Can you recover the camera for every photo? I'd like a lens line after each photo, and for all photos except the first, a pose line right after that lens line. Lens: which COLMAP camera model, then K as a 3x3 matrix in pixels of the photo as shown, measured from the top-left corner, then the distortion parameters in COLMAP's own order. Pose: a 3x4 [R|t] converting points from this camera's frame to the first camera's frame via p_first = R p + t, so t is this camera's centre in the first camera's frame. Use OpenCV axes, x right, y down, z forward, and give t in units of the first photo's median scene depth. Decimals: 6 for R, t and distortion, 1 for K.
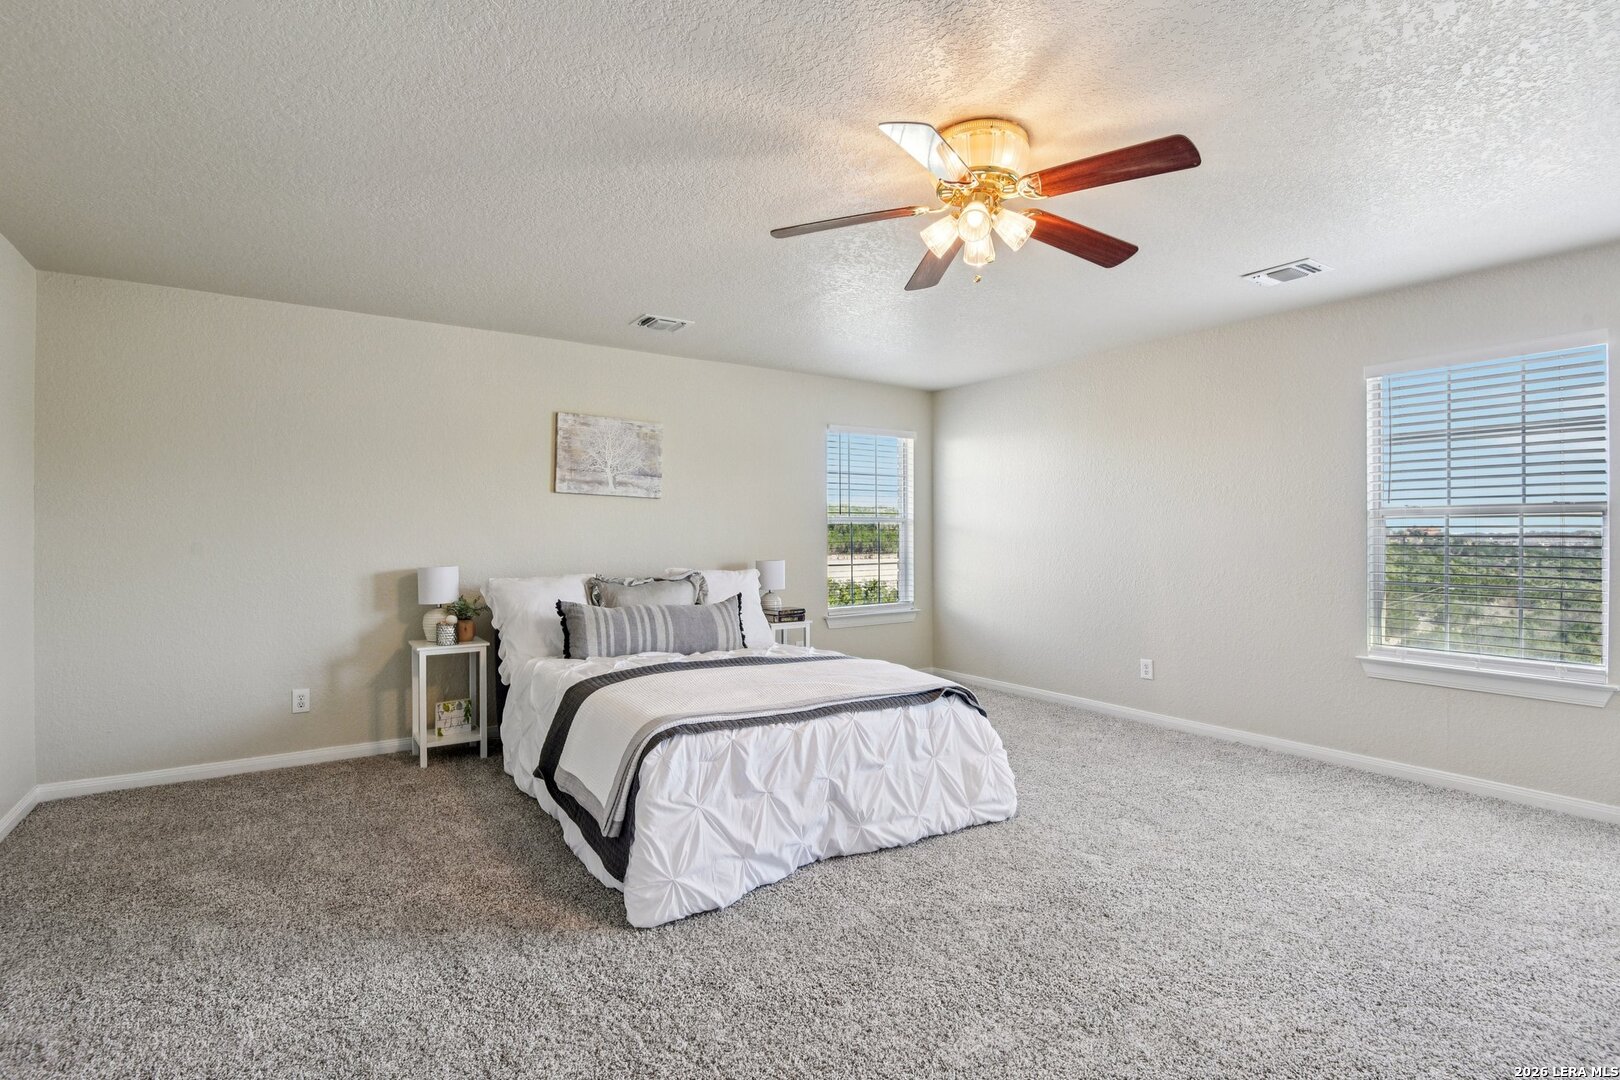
lens RADIAL K [[749.3, 0, 818.4], [0, 749.3, 537.8], [0, 0, 1]] dist [-0.015552, -0.000215]
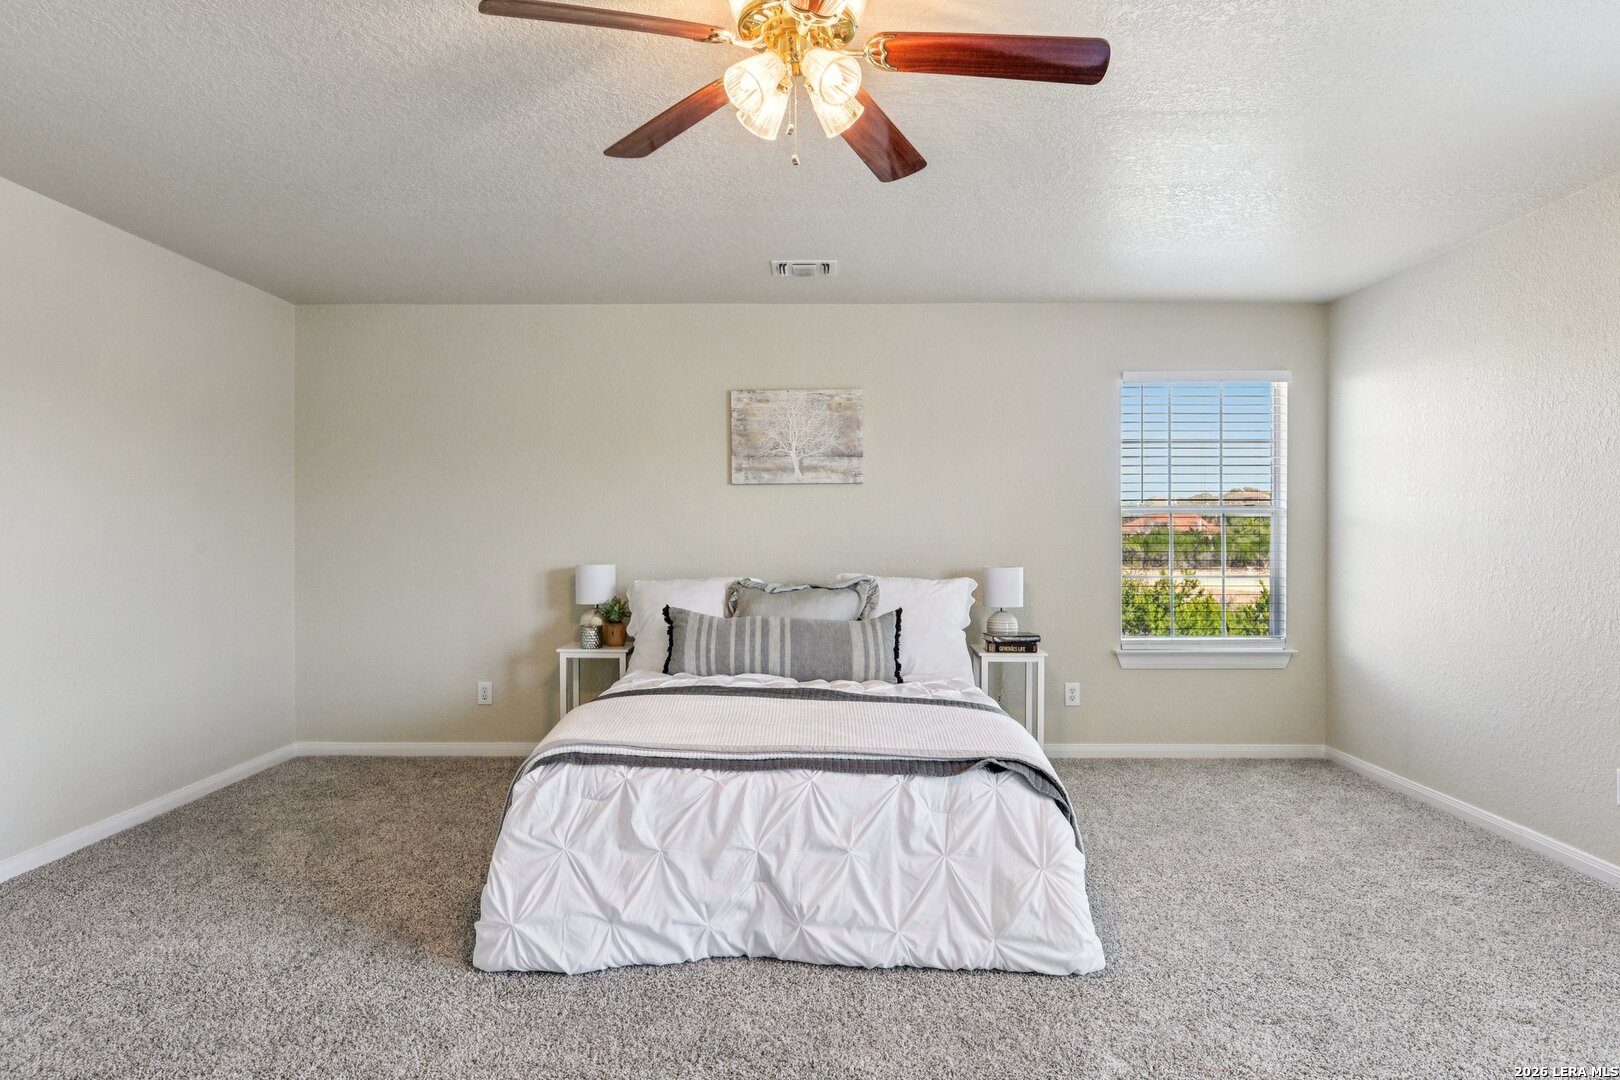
lens RADIAL K [[974.7, 0, 825.0], [0, 974.7, 545.5], [0, 0, 1]] dist [-0.012662, -0.002248]
pose [[0.828307, 0.009690, -0.560190, 0.442094], [-0.005110, 0.999939, 0.009742, 0.001105], [0.560251, -0.005207, 0.828307, 0.158698]]
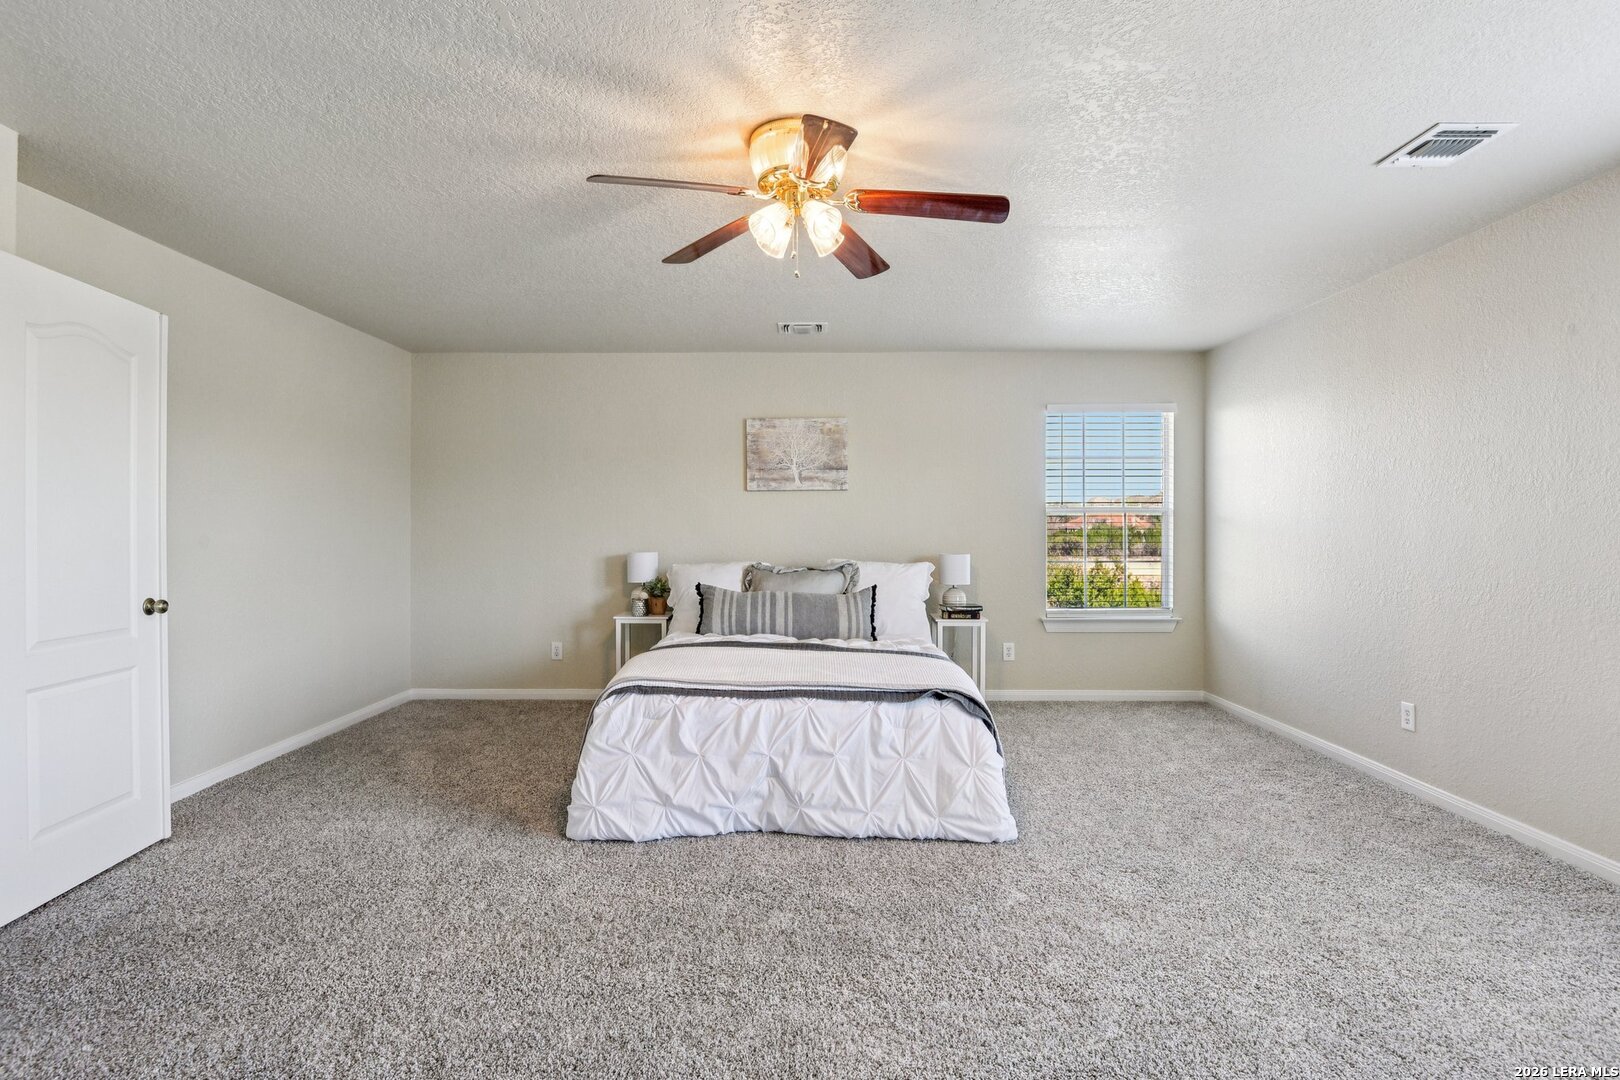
lens RADIAL K [[816.1, 0, 823.2], [0, 816.1, 533.2], [0, 0, 1]] dist [-0.014957, -0.003023]
pose [[0.830703, 0.006011, -0.556684, 0.512184], [-0.005182, 0.999982, 0.003066, 0.001754], [0.556692, 0.000338, 0.830719, 0.058830]]
